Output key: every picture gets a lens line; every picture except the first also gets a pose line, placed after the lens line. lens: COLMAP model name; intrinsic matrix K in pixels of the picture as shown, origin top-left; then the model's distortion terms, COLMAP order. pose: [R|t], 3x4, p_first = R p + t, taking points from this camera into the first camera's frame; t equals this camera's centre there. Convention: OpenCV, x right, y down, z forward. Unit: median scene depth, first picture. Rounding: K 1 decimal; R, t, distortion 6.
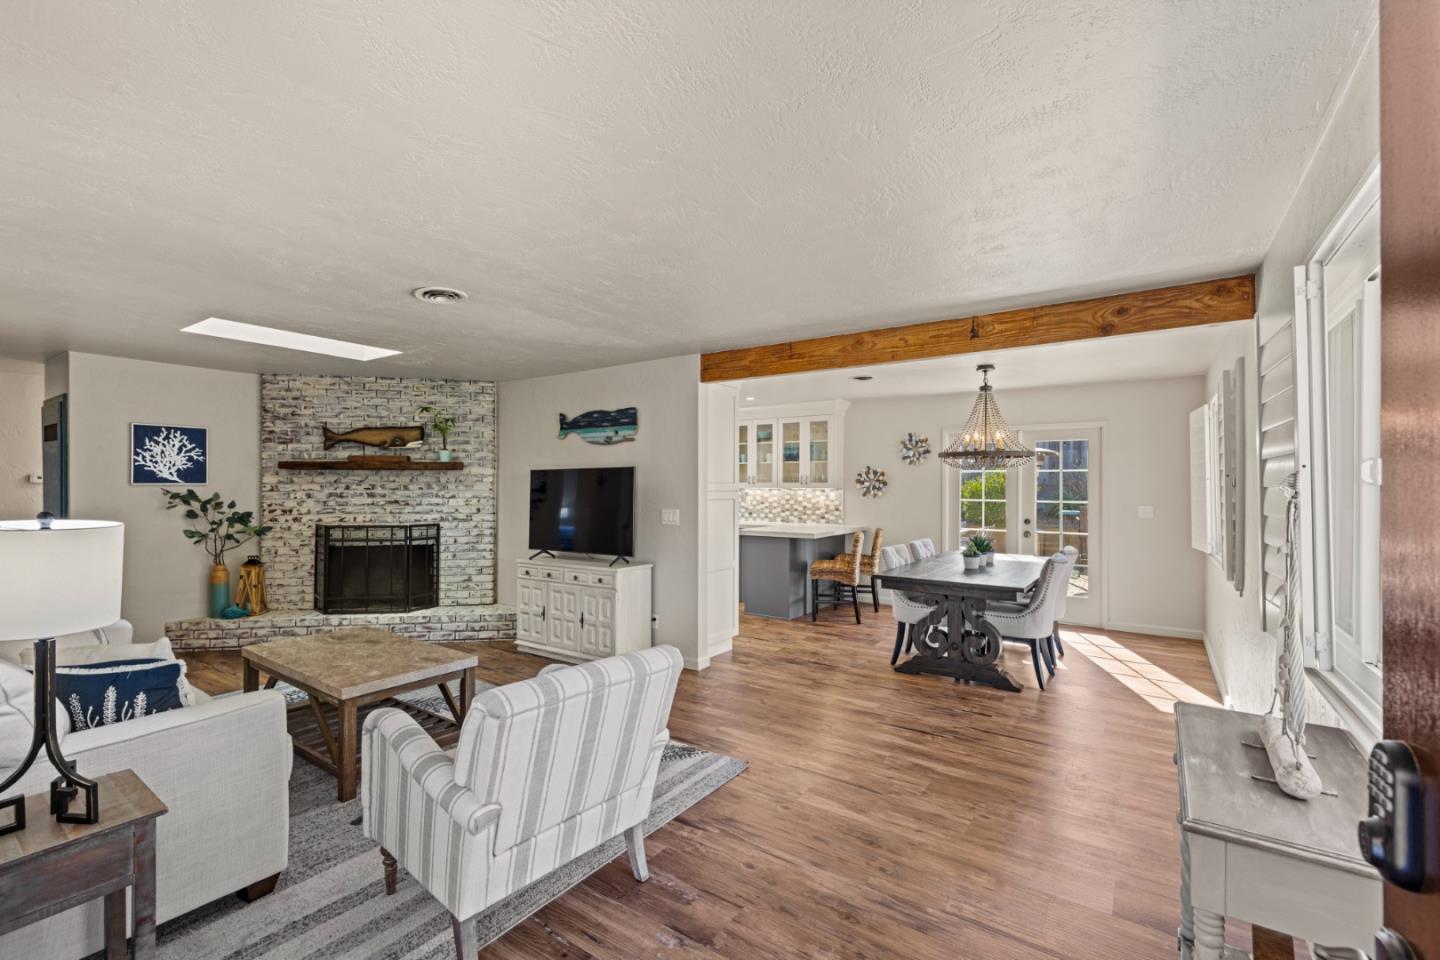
lens RADIAL K [[626.0, 0, 721.3], [0, 626.0, 478.0], [0, 0, 1]] dist [0.000222, -0.000252]
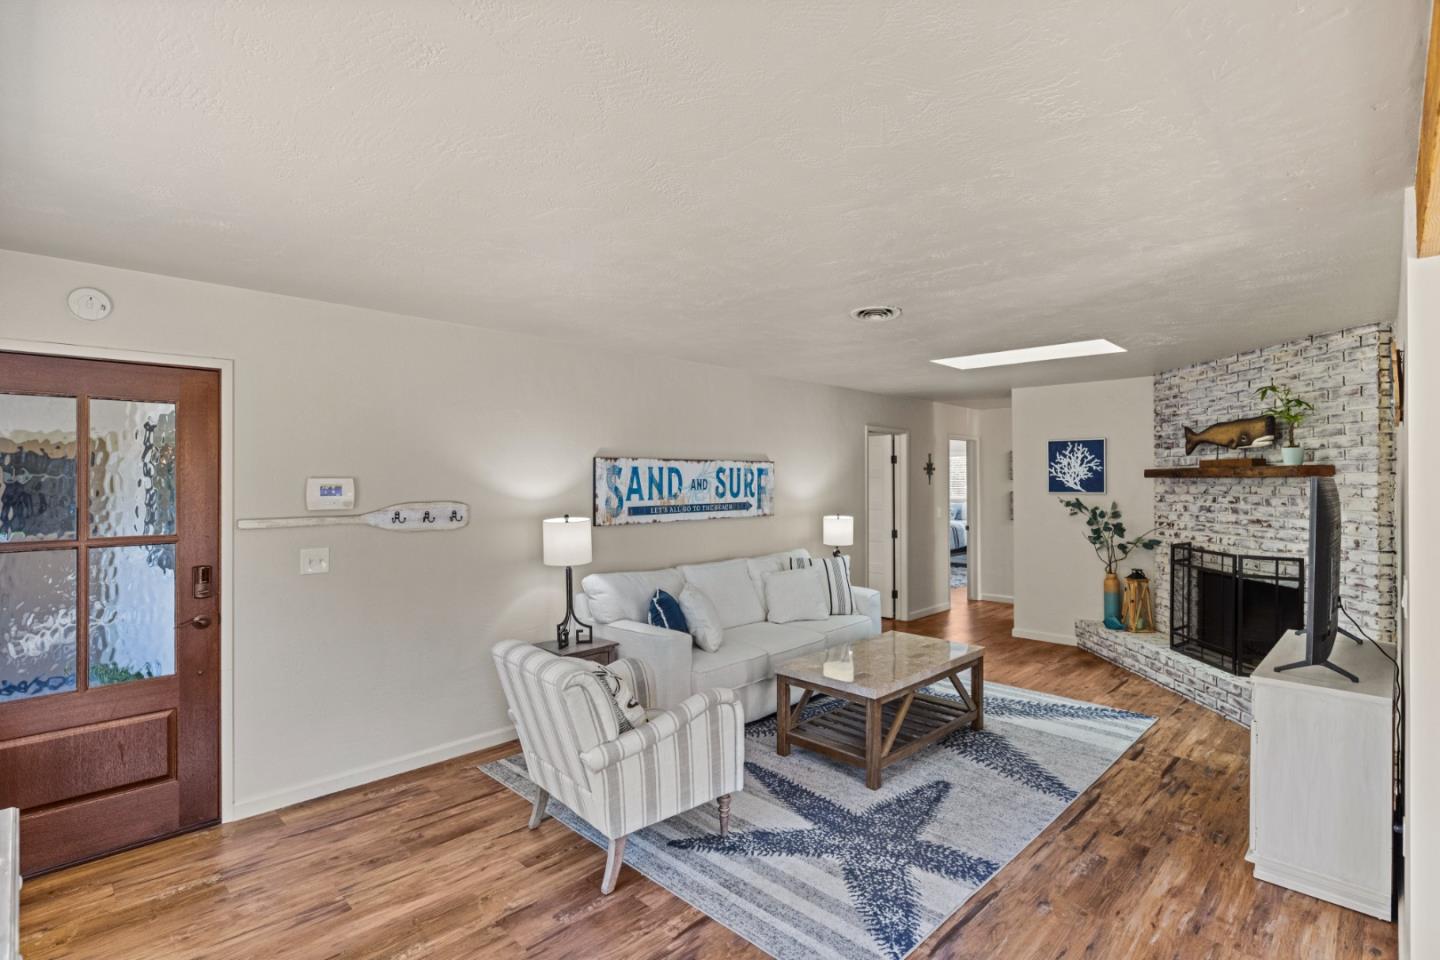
lens RADIAL K [[684.4, 0, 712.0], [0, 684.4, 476.5], [0, 0, 1]] dist [-0.008854, 0.001608]
pose [[-0.169339, -0.005041, -0.985545, 0.368112], [0.014147, 0.999871, -0.007545, -0.017225], [0.985456, -0.015220, -0.169246, 0.519890]]
